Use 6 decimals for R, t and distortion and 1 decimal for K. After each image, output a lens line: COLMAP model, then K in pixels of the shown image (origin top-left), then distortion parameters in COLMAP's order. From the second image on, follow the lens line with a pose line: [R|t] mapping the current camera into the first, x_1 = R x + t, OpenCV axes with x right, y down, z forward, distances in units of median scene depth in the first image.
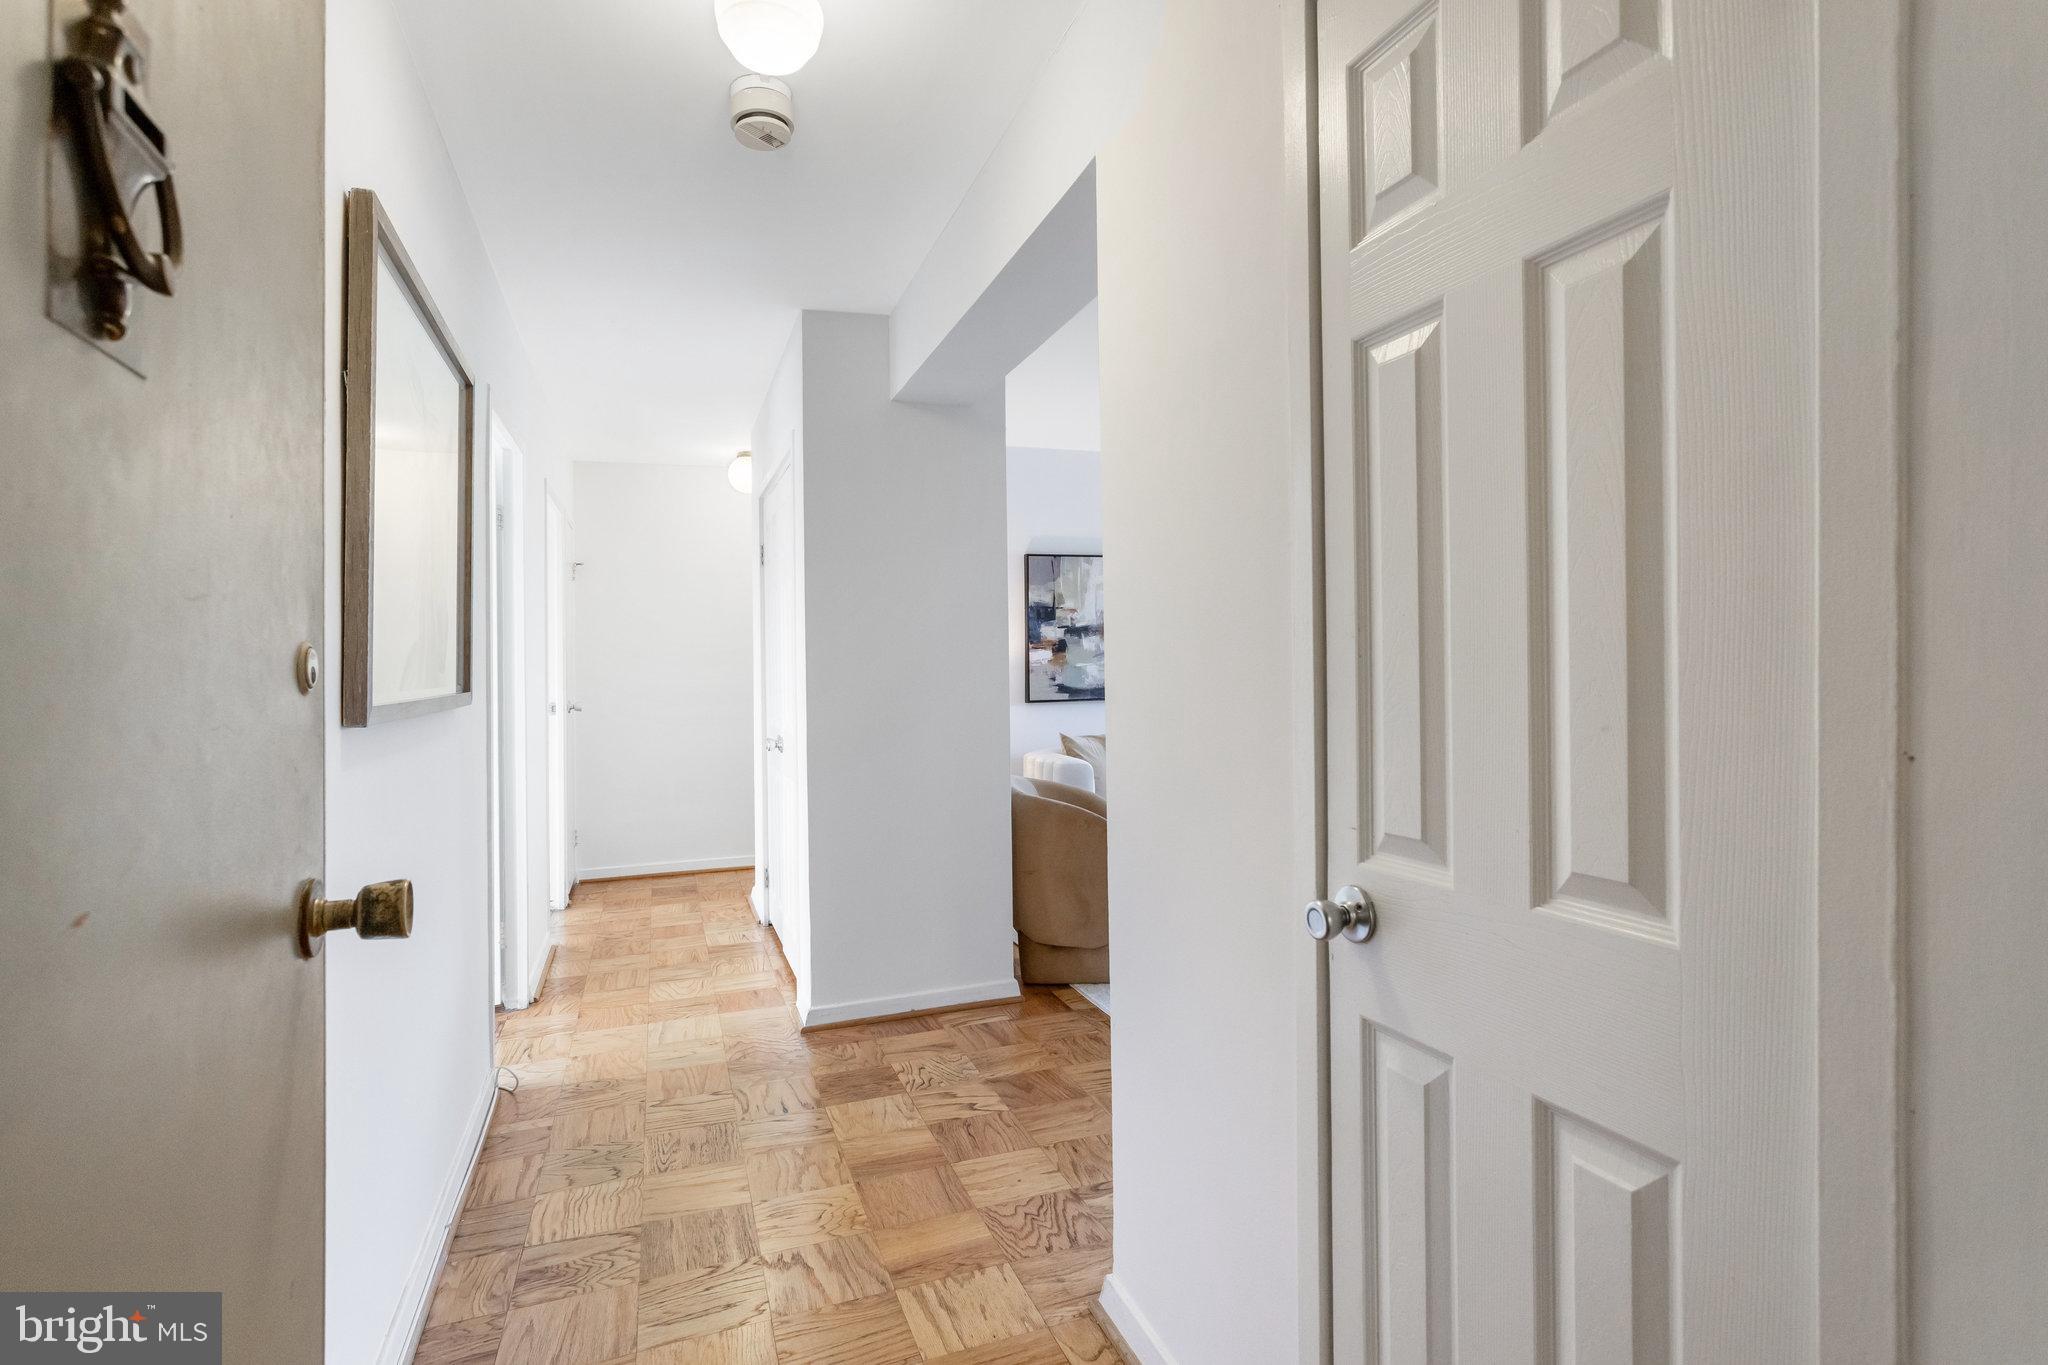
lens RADIAL K [[1062.2, 0, 1035.2], [0, 1062.2, 664.6], [0, 0, 1]] dist [-0.085107, 0.034905]
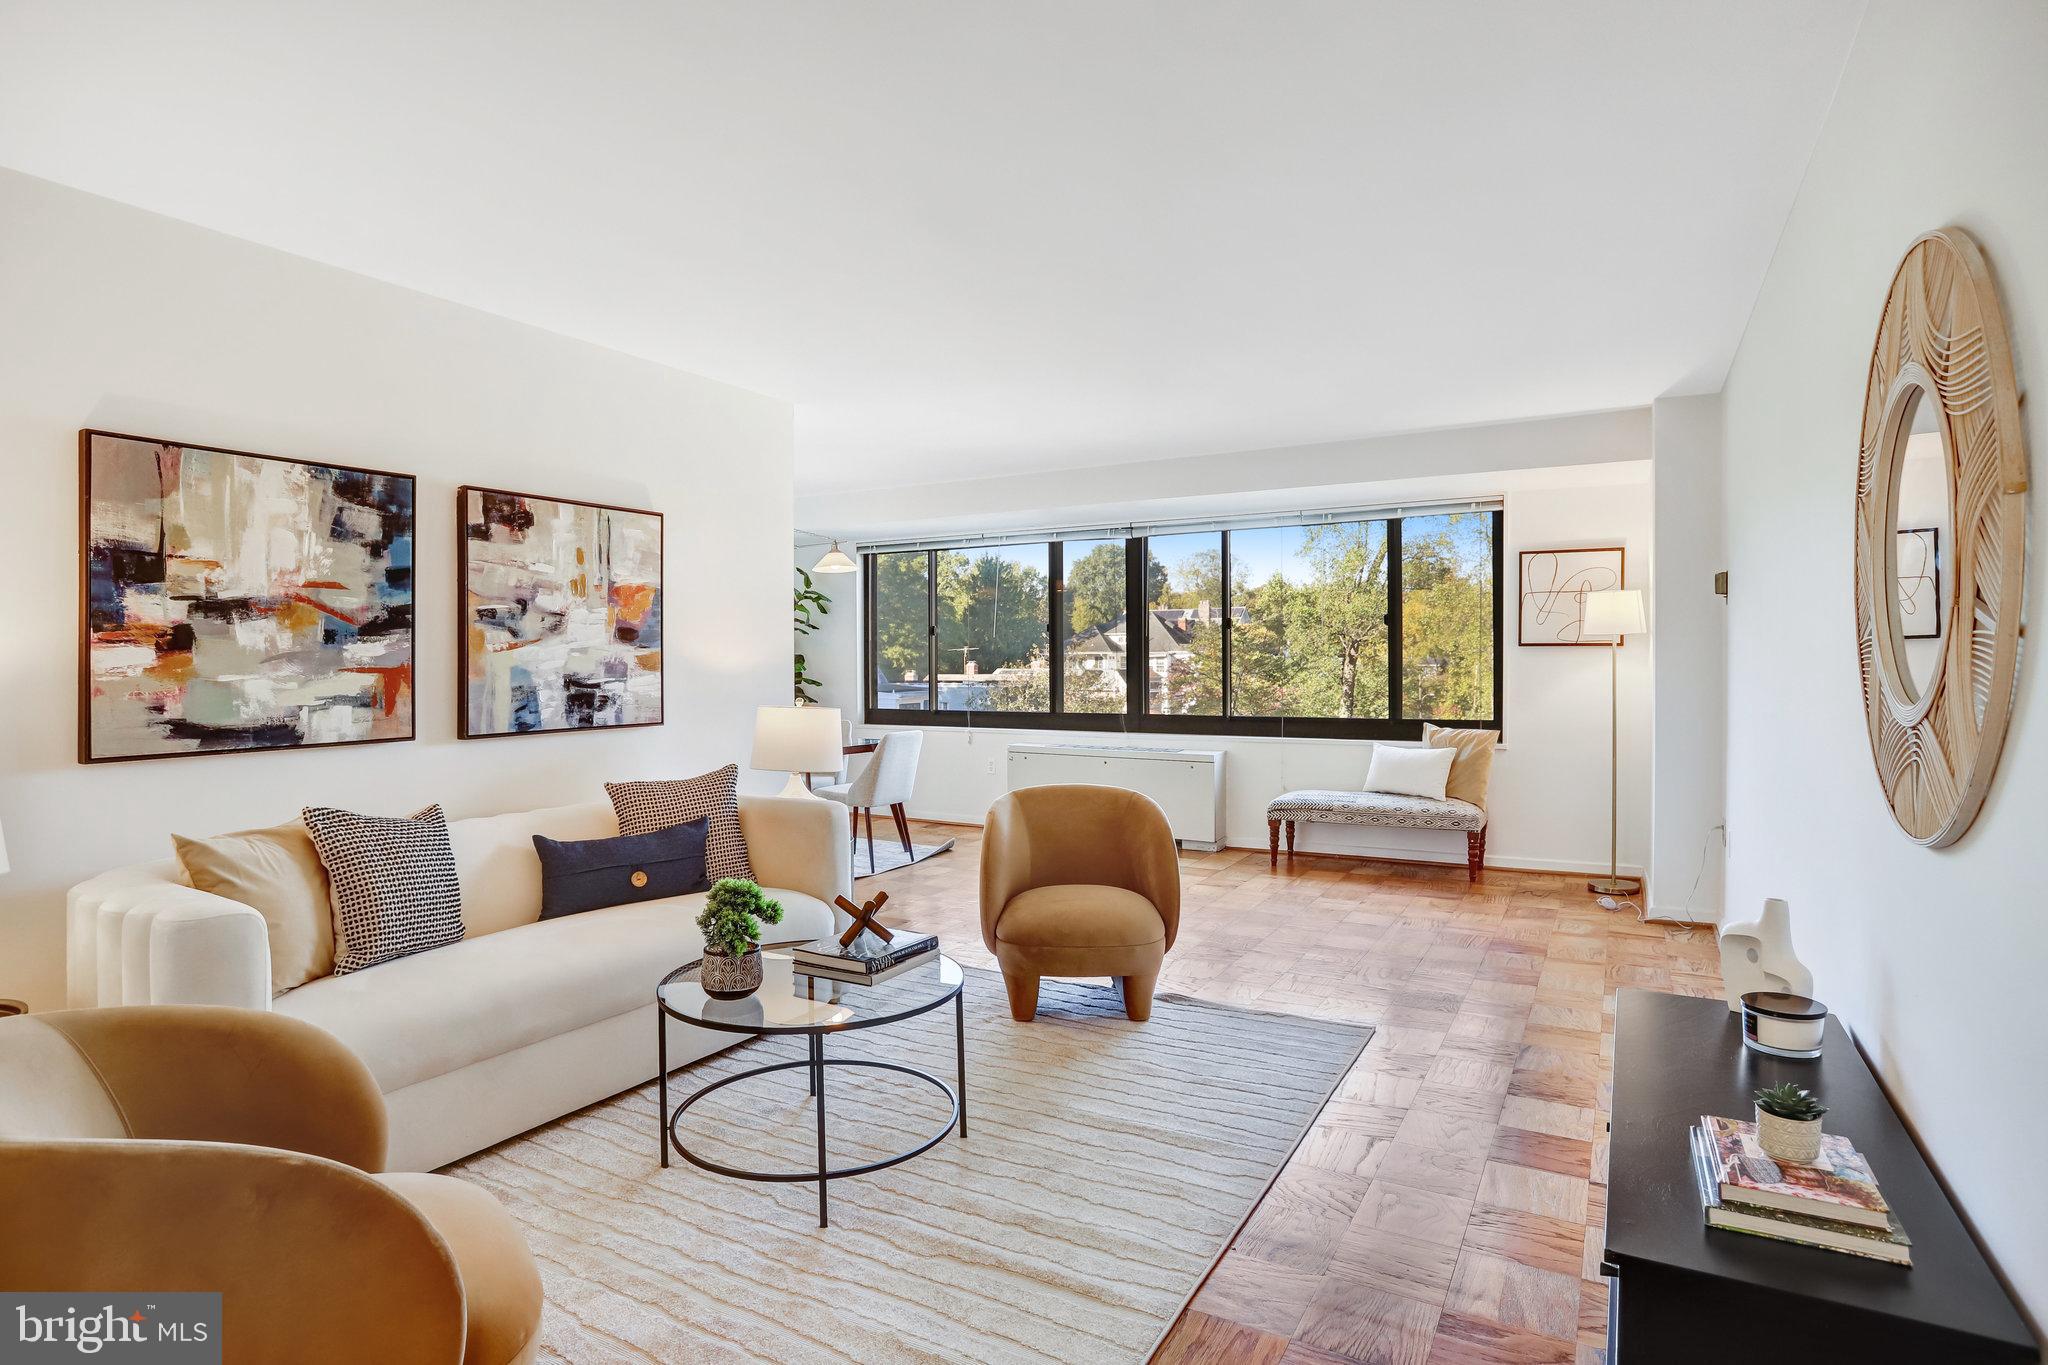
lens RADIAL K [[1062.2, 0, 1035.2], [0, 1062.2, 664.6], [0, 0, 1]] dist [-0.085107, 0.034905]
pose [[0.755560, 0.006616, 0.655046, 0.015940], [0.000658, 0.999941, -0.010858, -0.000723], [-0.655079, 0.008635, 0.755511, 0.415227]]
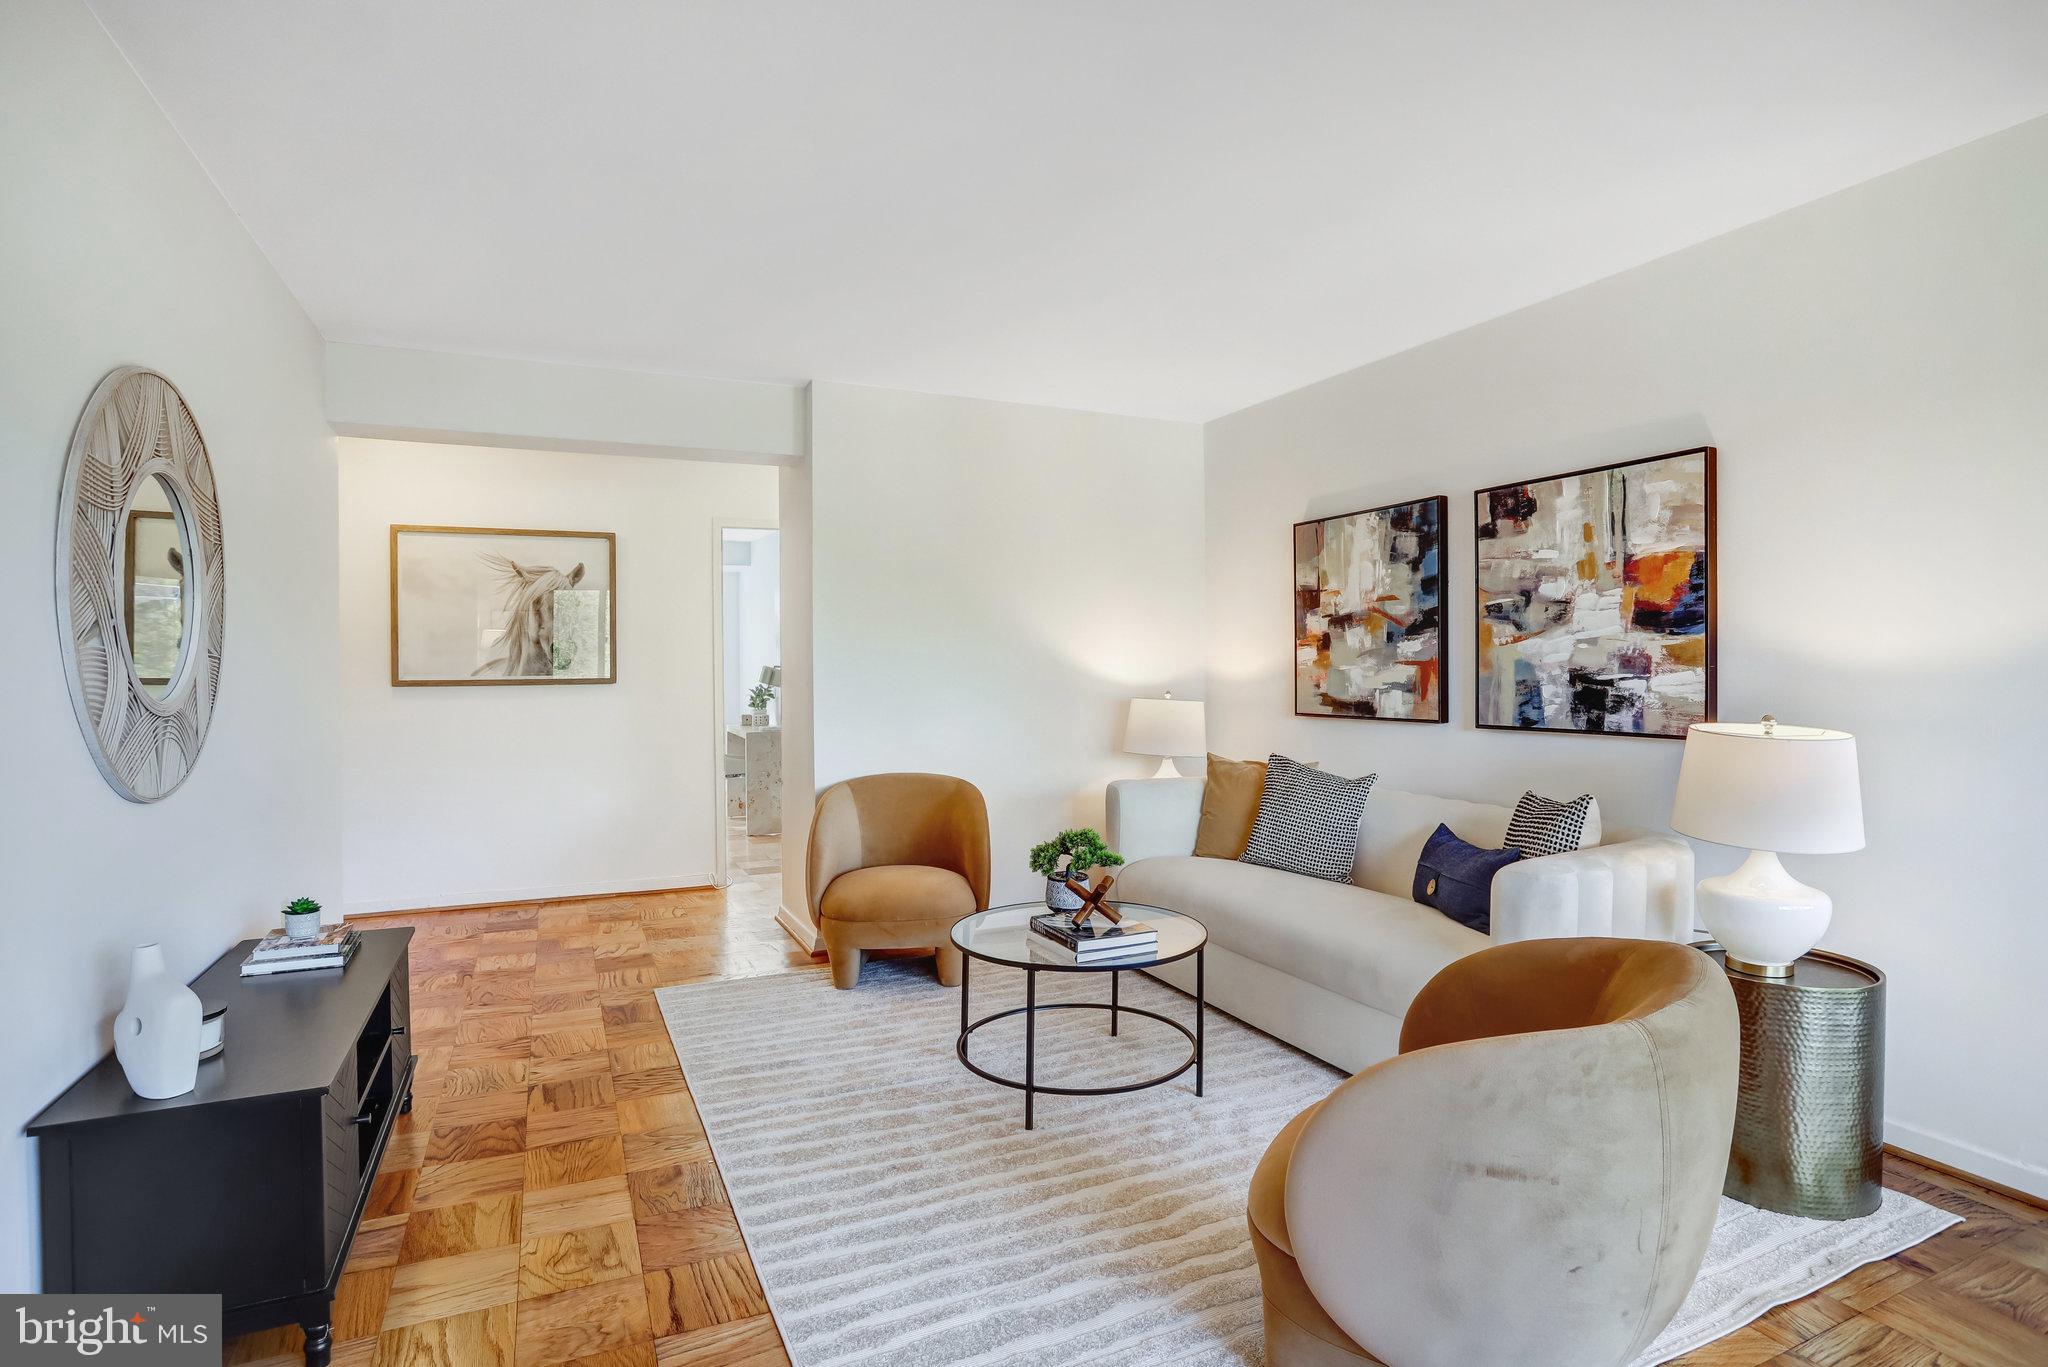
lens RADIAL K [[1062.2, 0, 1035.2], [0, 1062.2, 665.6], [0, 0, 1]] dist [-0.085107, 0.034905]
pose [[0.078004, 0.013091, -0.996867, 0.743961], [-0.001160, 0.999914, 0.013040, -0.010400], [0.996952, 0.000139, 0.078013, 0.742721]]
